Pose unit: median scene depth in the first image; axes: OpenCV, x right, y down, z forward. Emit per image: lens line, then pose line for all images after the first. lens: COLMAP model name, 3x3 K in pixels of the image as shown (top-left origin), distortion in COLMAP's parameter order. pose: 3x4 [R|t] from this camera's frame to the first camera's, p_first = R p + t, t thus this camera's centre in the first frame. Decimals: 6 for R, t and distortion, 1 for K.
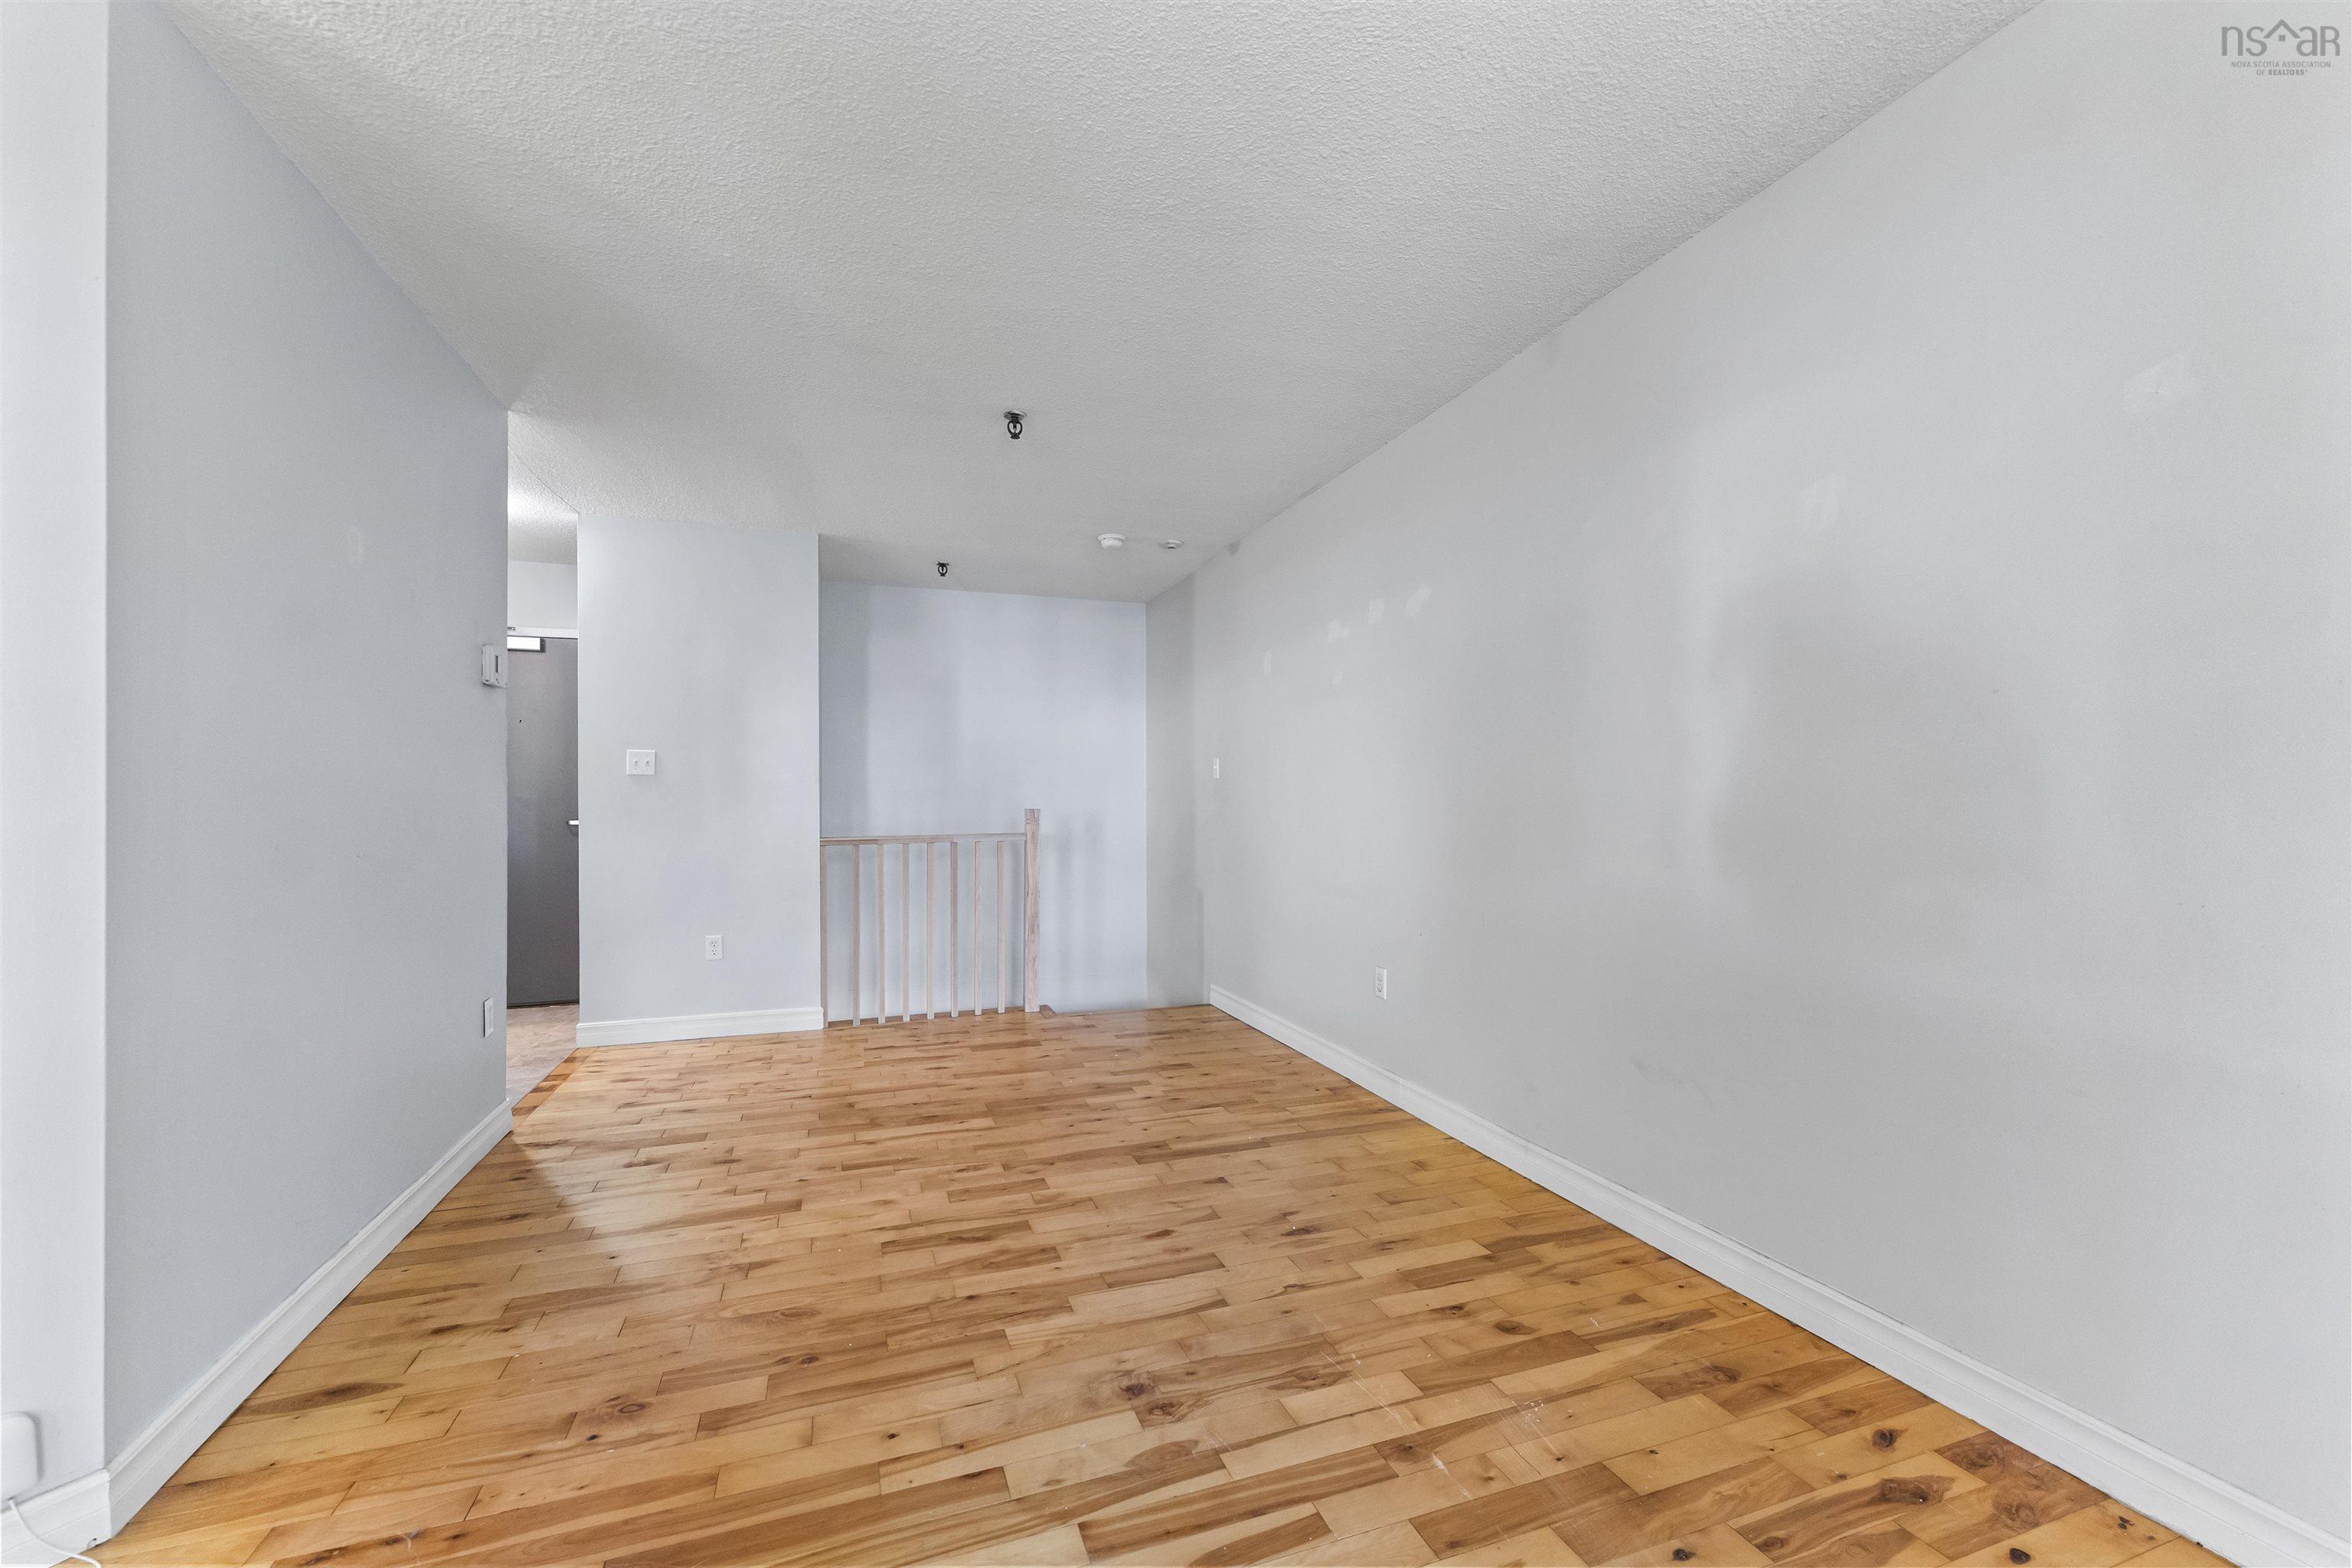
lens RADIAL K [[943.1, 0, 1170.6], [0, 943.1, 794.7], [0, 0, 1]] dist [0.001161, -0.000363]
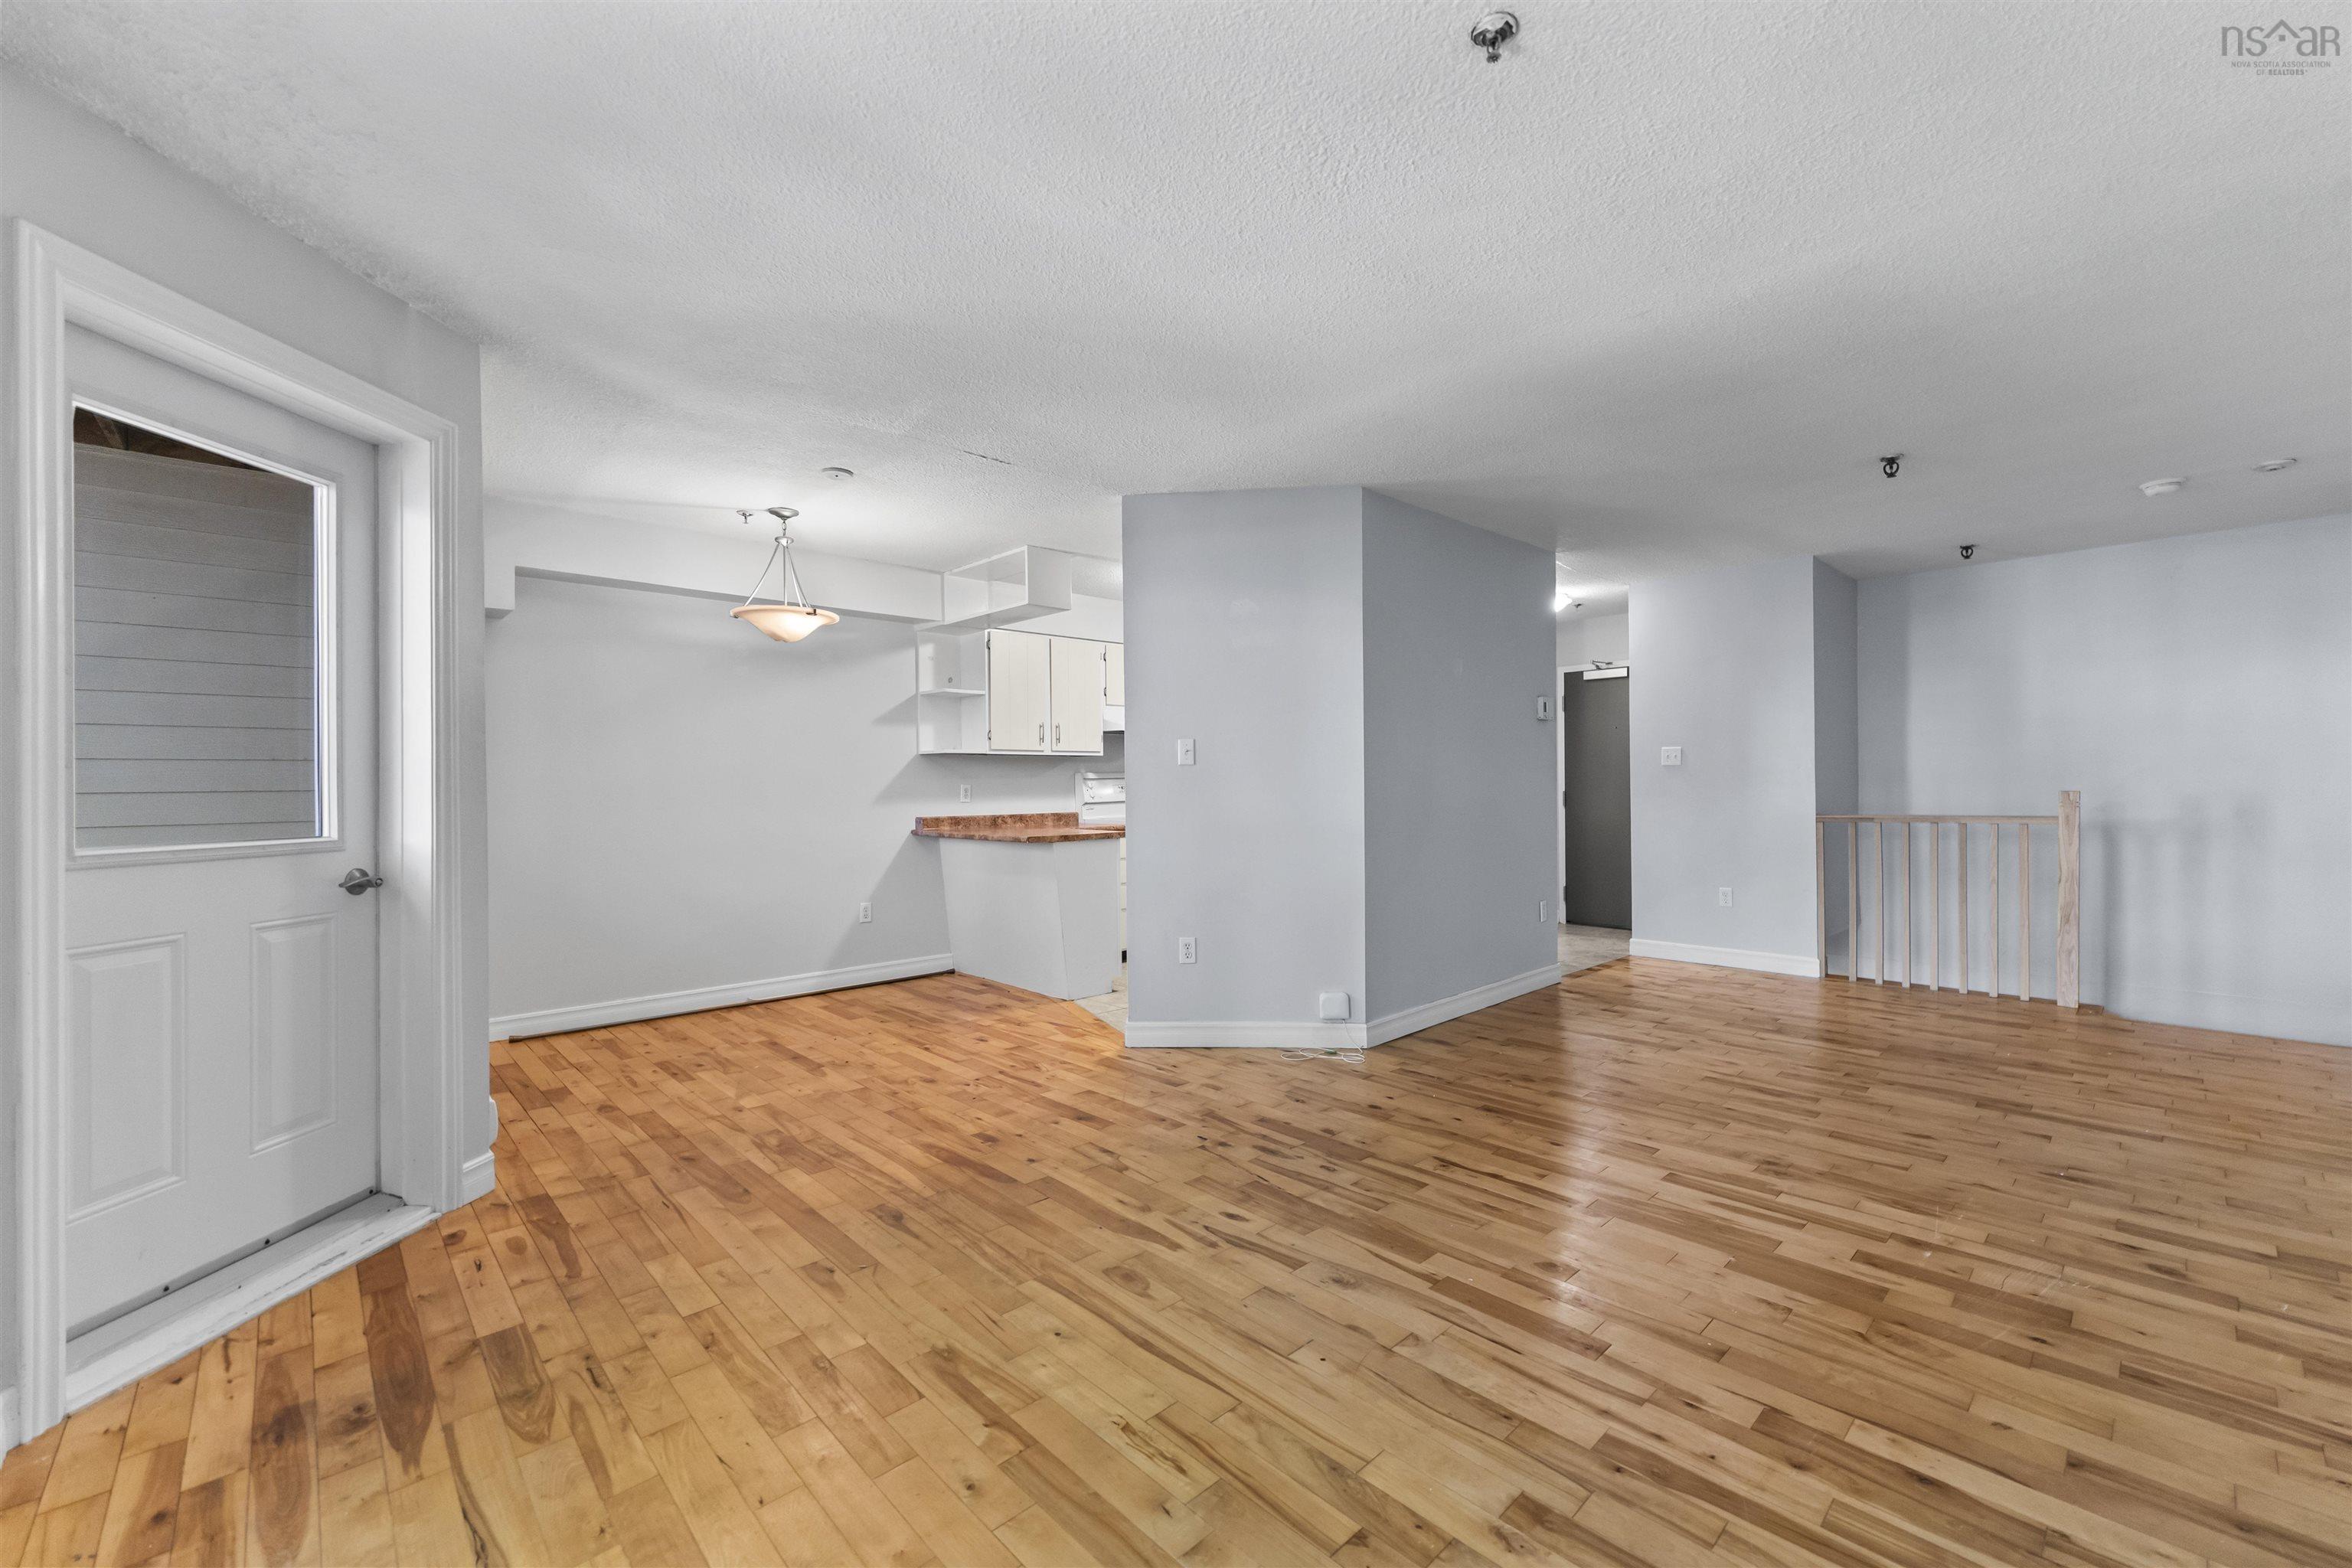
lens RADIAL K [[943.1, 0, 1162.6], [0, 943.1, 796.6], [0, 0, 1]] dist [0.001161, -0.000363]
pose [[0.394134, 0.008356, -0.919015, 0.741719], [0.015732, 0.999751, 0.015837, -0.017633], [0.918918, -0.020700, 0.393904, -0.403509]]
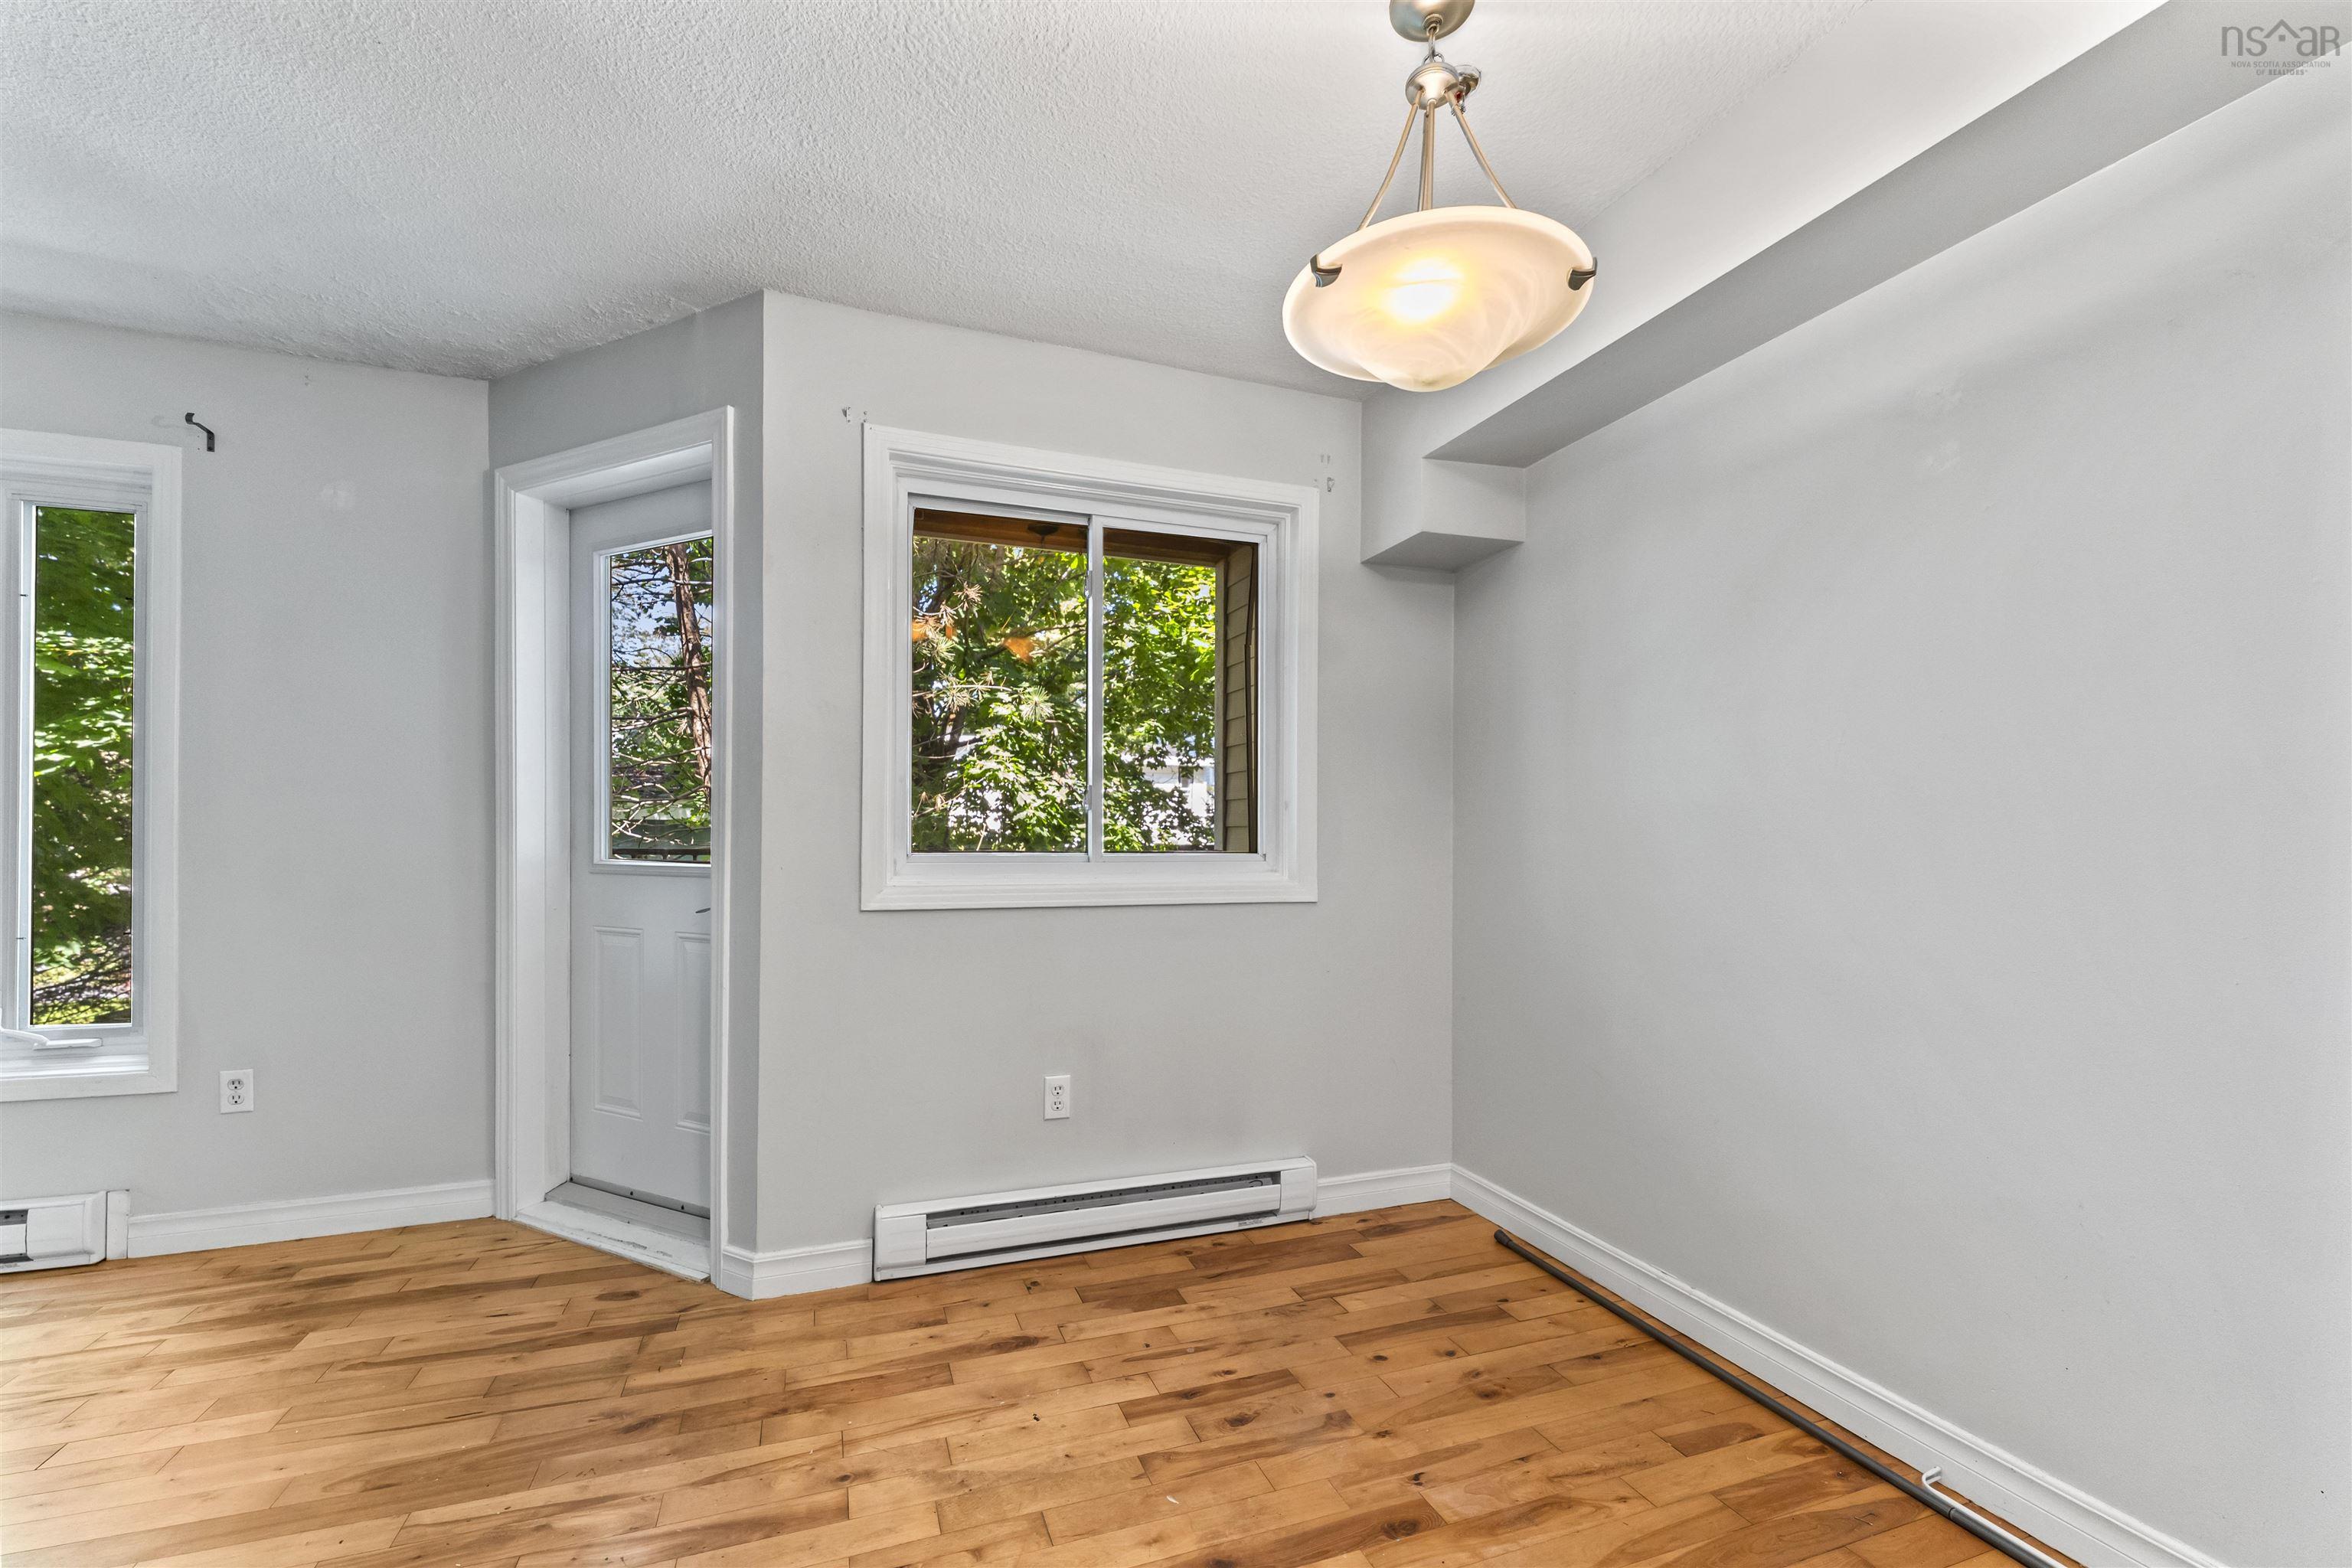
lens RADIAL K [[943.1, 0, 1190.9], [0, 943.1, 835.8], [0, 0, 1]] dist [0.001161, -0.000363]
pose [[-0.999954, -0.000325, -0.009607, -1.031291], [-0.000182, 0.999890, -0.014861, 0.007320], [0.009610, -0.014859, -0.999843, 0.249991]]
